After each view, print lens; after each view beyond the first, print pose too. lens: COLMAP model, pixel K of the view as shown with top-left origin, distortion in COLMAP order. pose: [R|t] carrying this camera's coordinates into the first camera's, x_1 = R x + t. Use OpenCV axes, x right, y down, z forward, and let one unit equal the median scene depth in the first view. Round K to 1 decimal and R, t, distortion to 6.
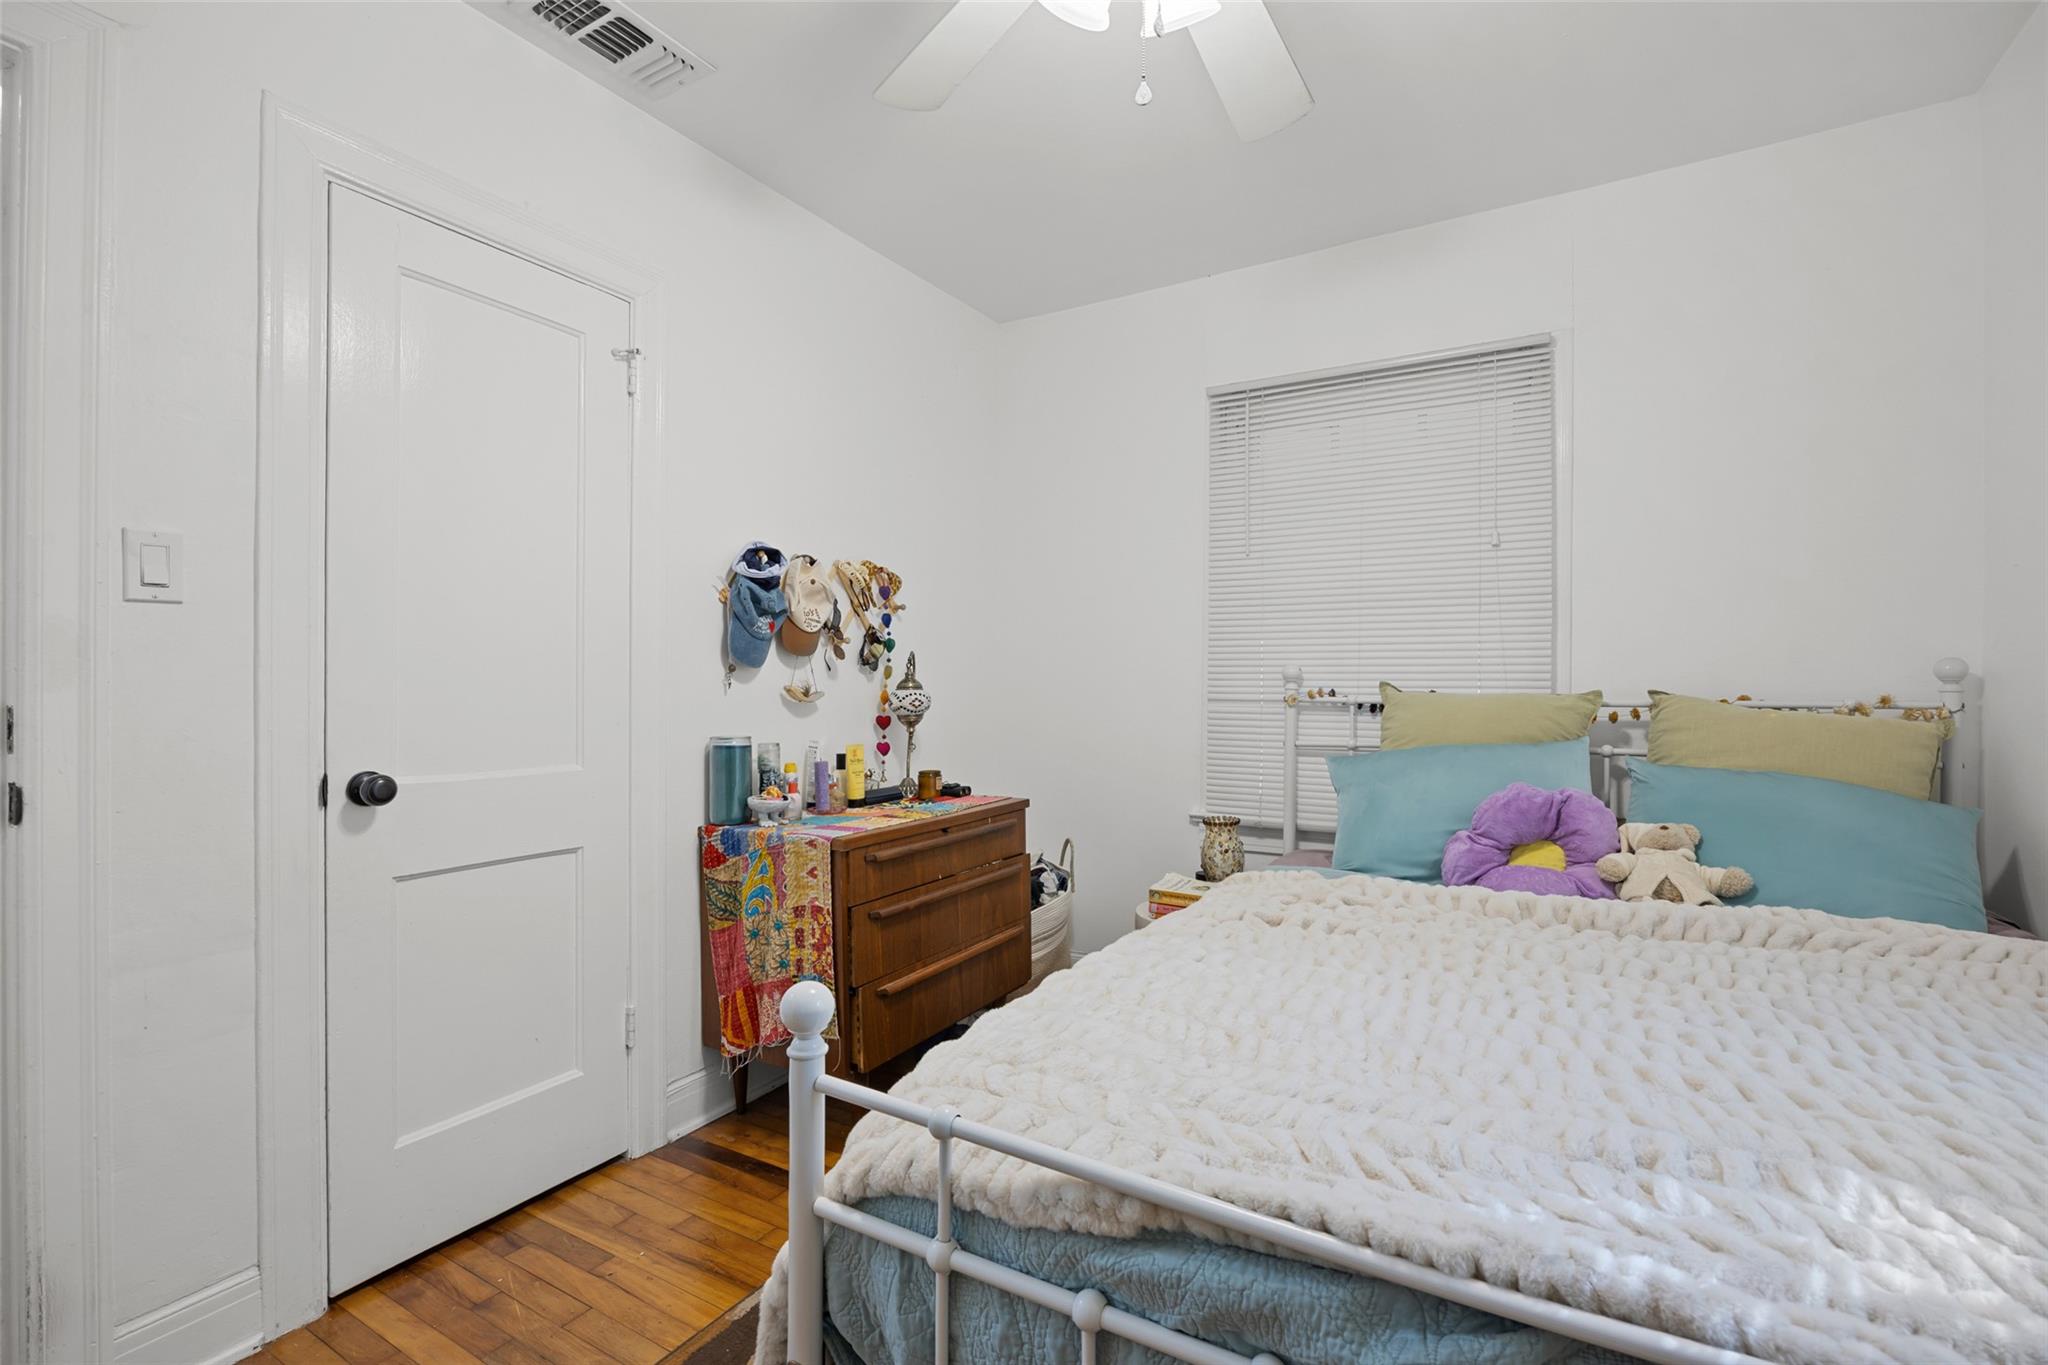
lens RADIAL K [[895.9, 0, 1024.0], [0, 895.9, 682.5], [0, 0, 1]] dist [-0.017294, 0.000172]
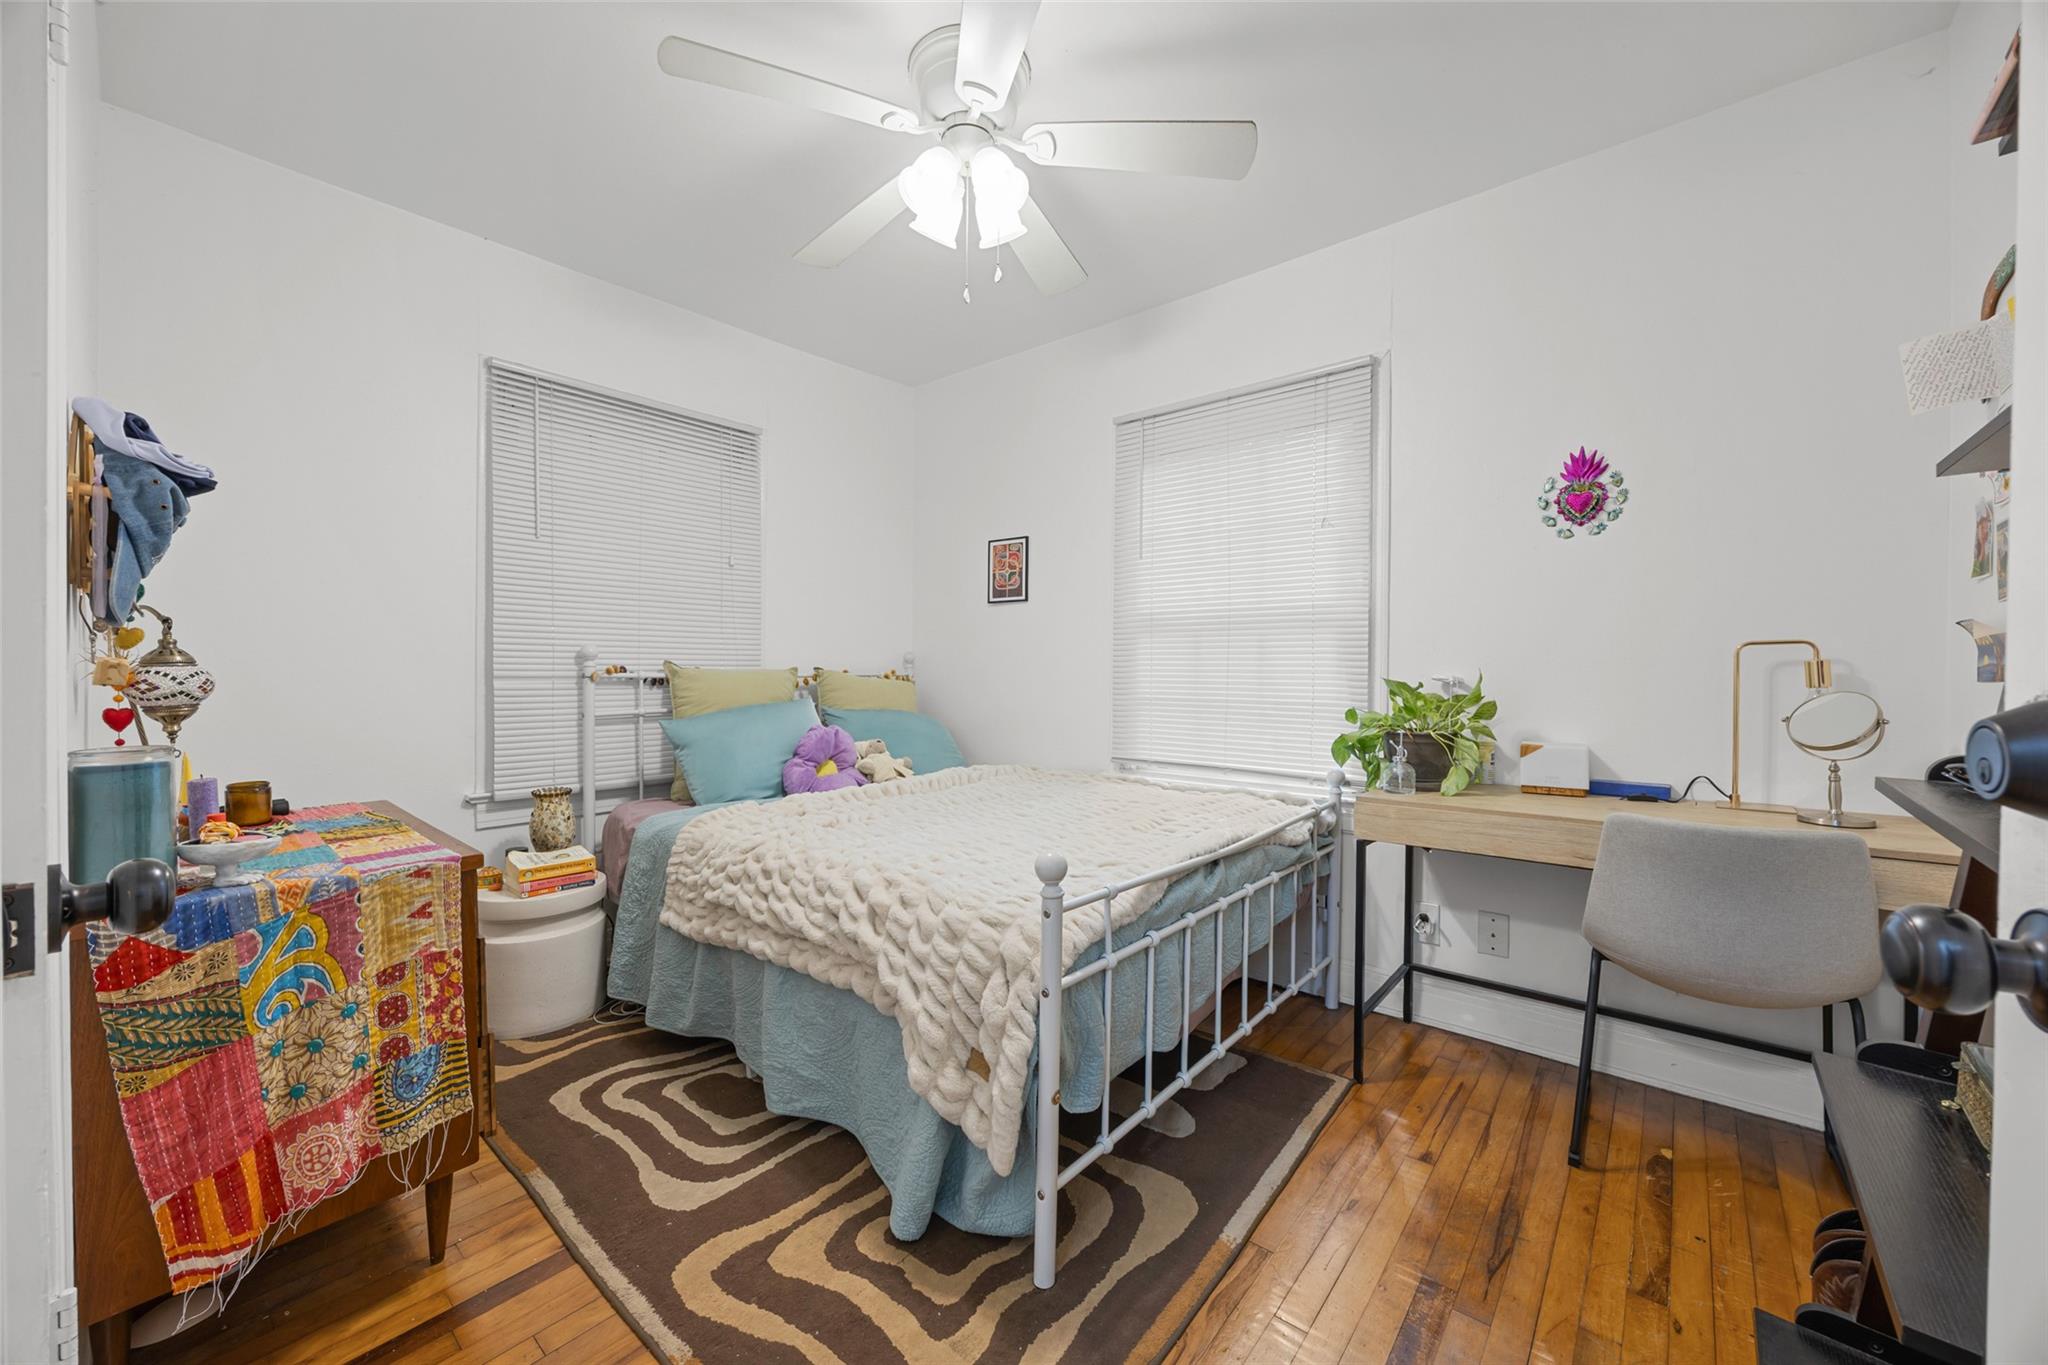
lens RADIAL K [[784.8, 0, 1024.0], [0, 784.8, 682.5], [0, 0, 1]] dist [-0.000867, -0.000126]
pose [[0.171856, -0.017641, 0.984964, -0.735873], [-0.004285, 0.999817, 0.018655, 0.008658], [-0.985113, -0.007426, 0.171749, 0.375350]]
